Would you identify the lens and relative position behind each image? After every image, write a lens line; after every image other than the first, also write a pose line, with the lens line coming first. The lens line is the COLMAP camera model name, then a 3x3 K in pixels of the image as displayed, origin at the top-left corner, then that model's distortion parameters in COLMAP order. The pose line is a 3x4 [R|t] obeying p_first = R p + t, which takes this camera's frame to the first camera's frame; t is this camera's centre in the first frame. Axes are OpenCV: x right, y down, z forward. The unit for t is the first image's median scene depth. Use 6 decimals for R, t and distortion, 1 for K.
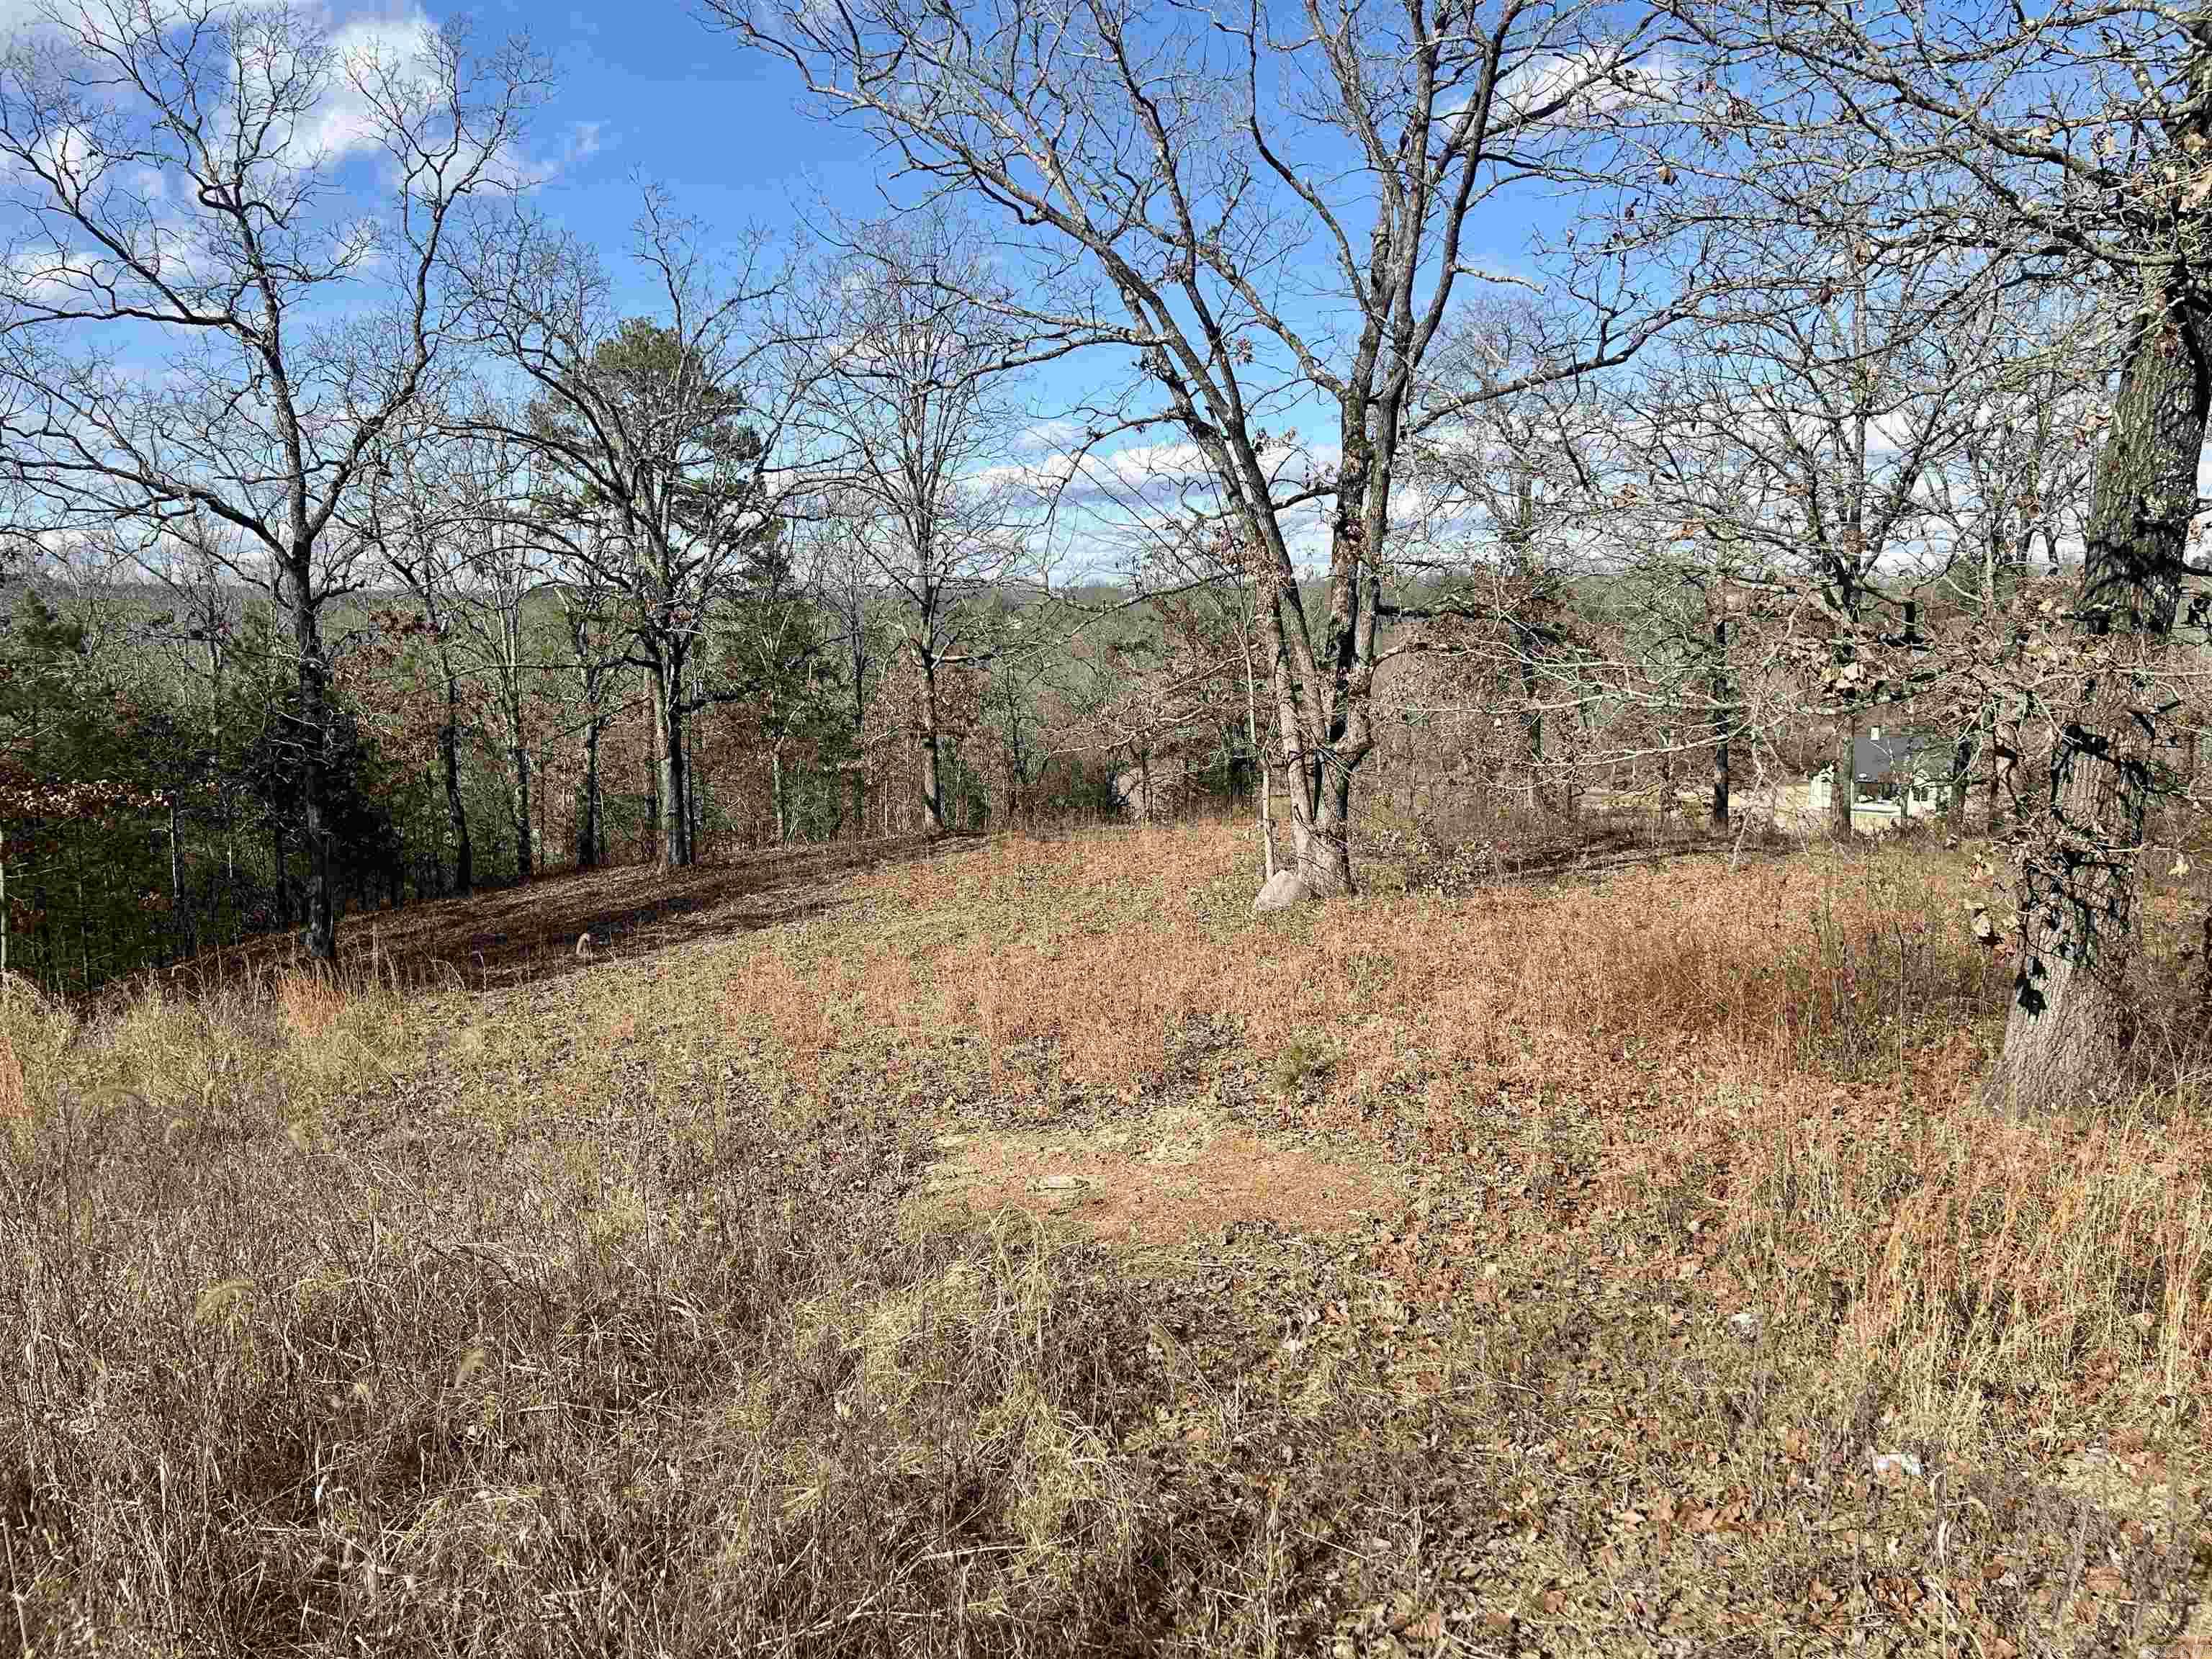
lens RADIAL K [[1665.7, 0, 1109.4], [0, 1665.7, 832.9], [0, 0, 1]] dist [0.008868, -0.018649]
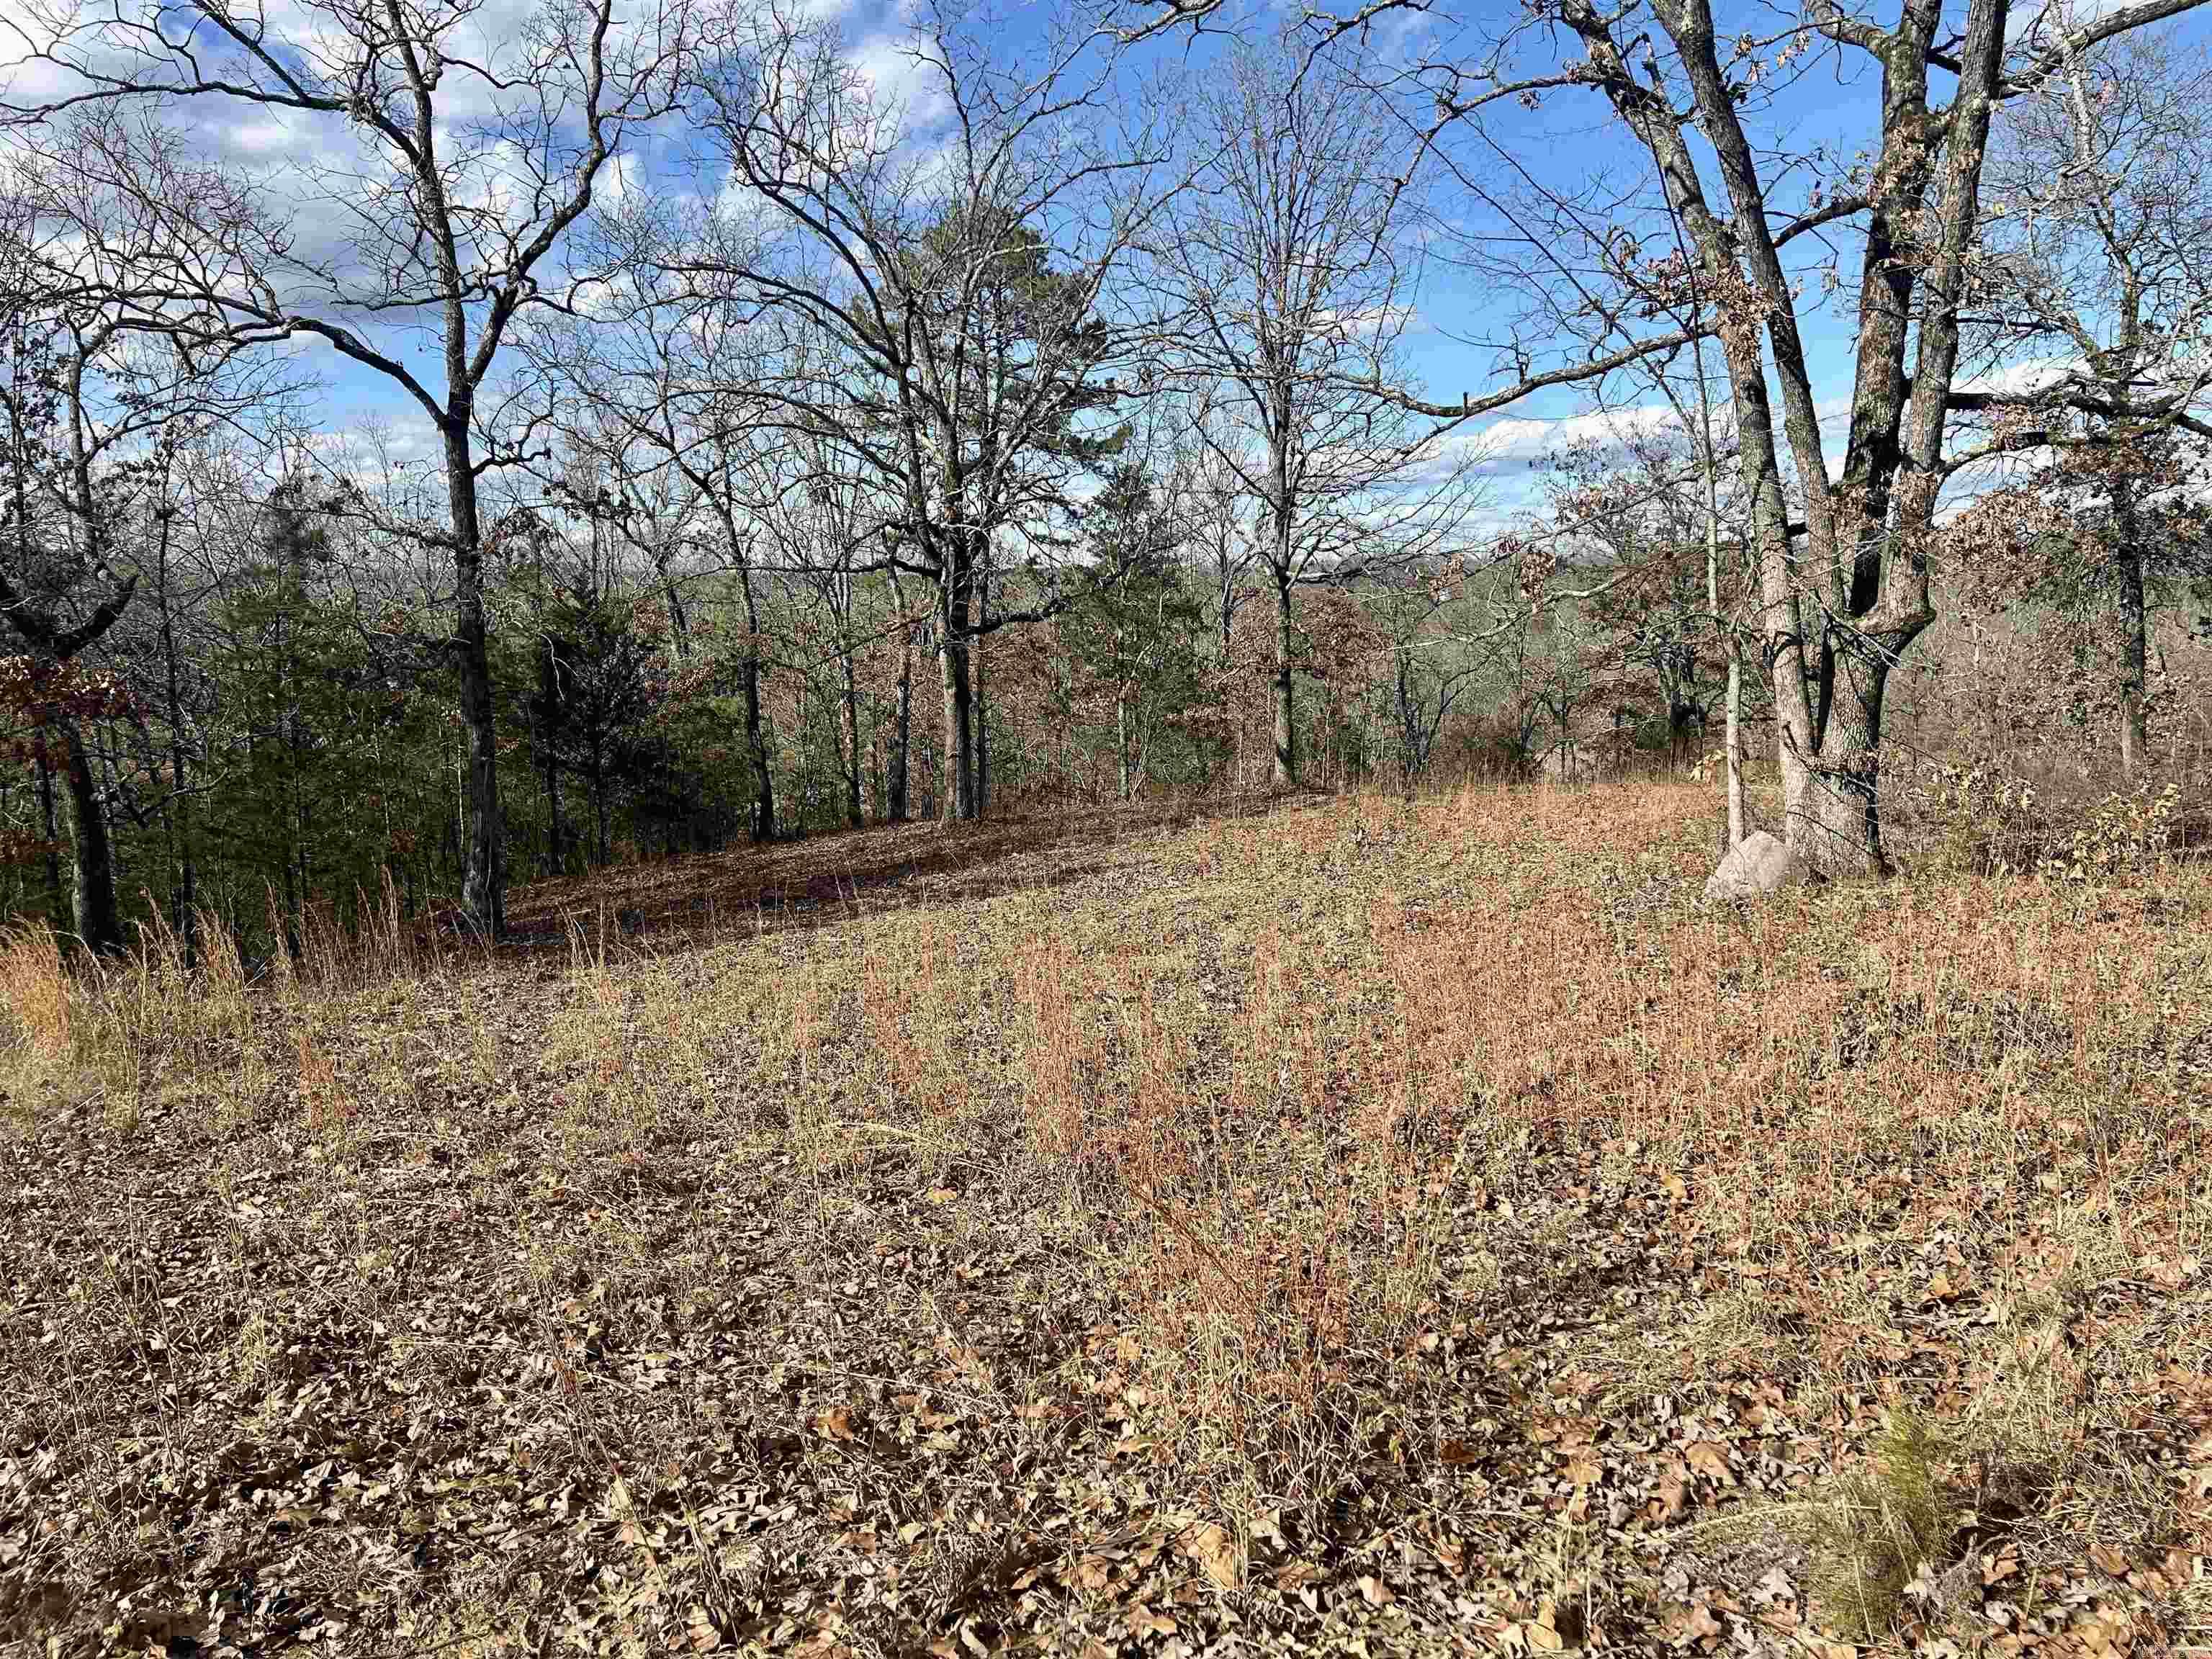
lens RADIAL K [[1665.7, 0, 1102.2], [0, 1665.7, 811.0], [0, 0, 1]] dist [0.008868, -0.018649]
pose [[0.966761, 0.025491, -0.254410, 0.024044], [-0.025975, 0.999662, 0.001456, 0.017208], [0.254361, 0.005201, 0.967095, 0.309127]]
